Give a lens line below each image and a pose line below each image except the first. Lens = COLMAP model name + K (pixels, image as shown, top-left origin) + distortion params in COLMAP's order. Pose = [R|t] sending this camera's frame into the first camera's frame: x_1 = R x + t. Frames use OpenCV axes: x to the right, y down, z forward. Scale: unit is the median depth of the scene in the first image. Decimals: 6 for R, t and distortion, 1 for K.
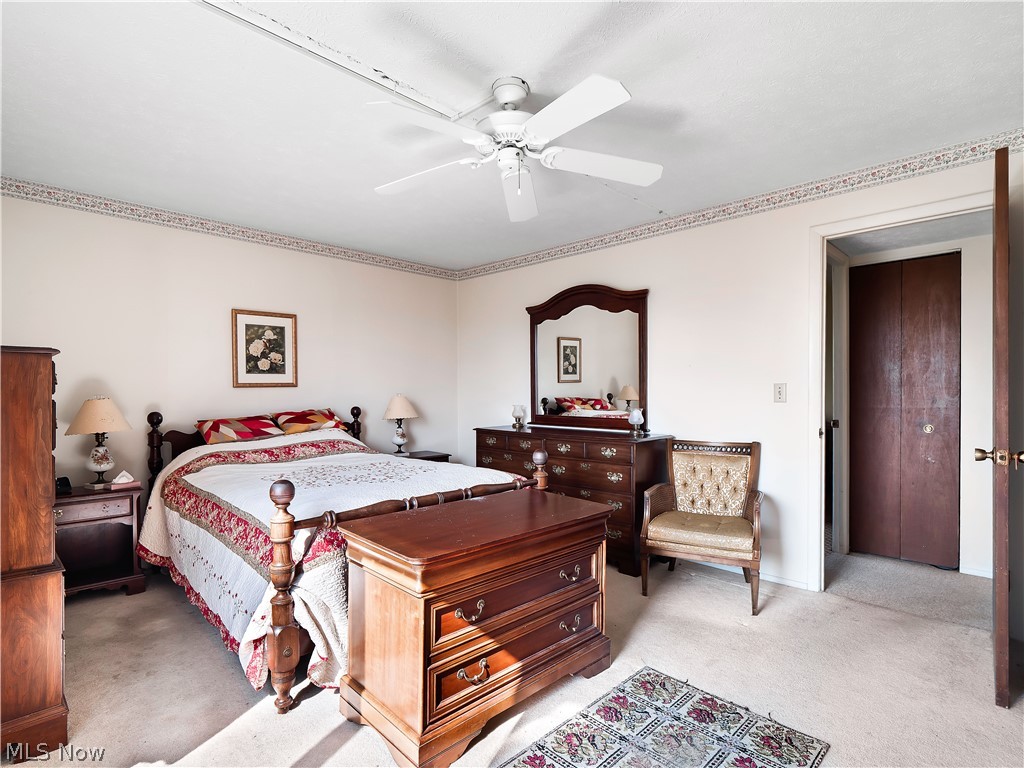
lens RADIAL K [[508.7, 0, 515.0], [0, 508.7, 388.5], [0, 0, 1]] dist [0.002303, -0.003311]
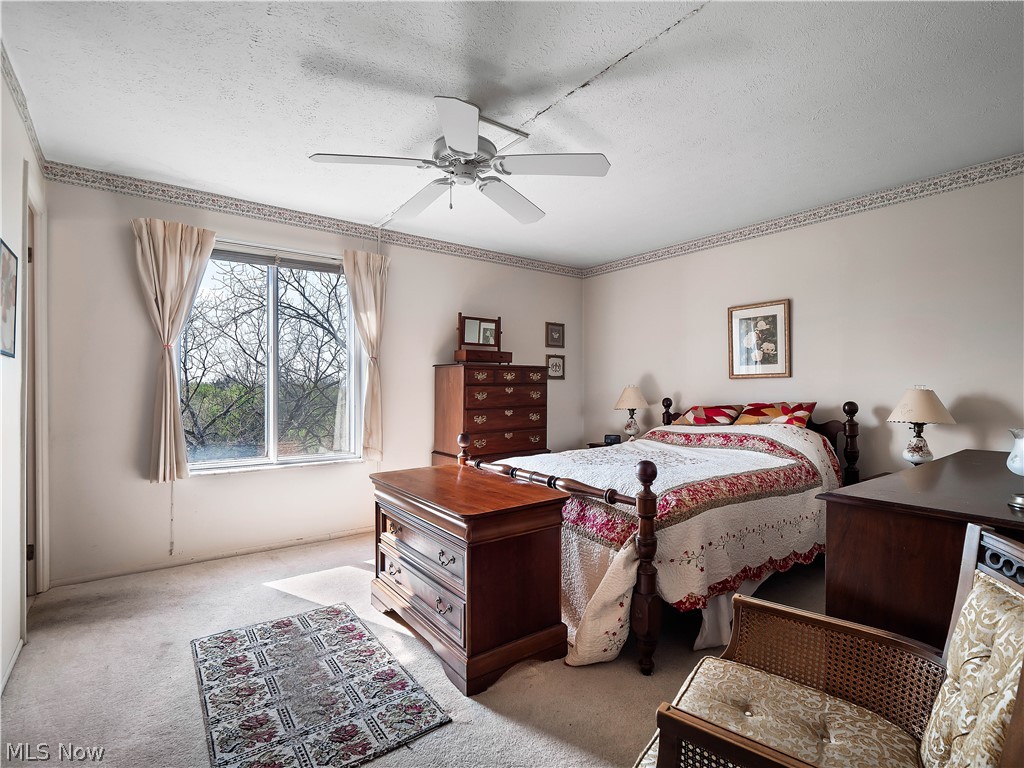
lens RADIAL K [[508.7, 0, 515.4], [0, 508.7, 384.0], [0, 0, 1]] dist [0.002303, -0.003311]
pose [[-0.134275, -0.003144, -0.990939, 0.590134], [0.003503, 0.999987, -0.003647, 0.011137], [0.990938, -0.003961, -0.134262, 0.685801]]
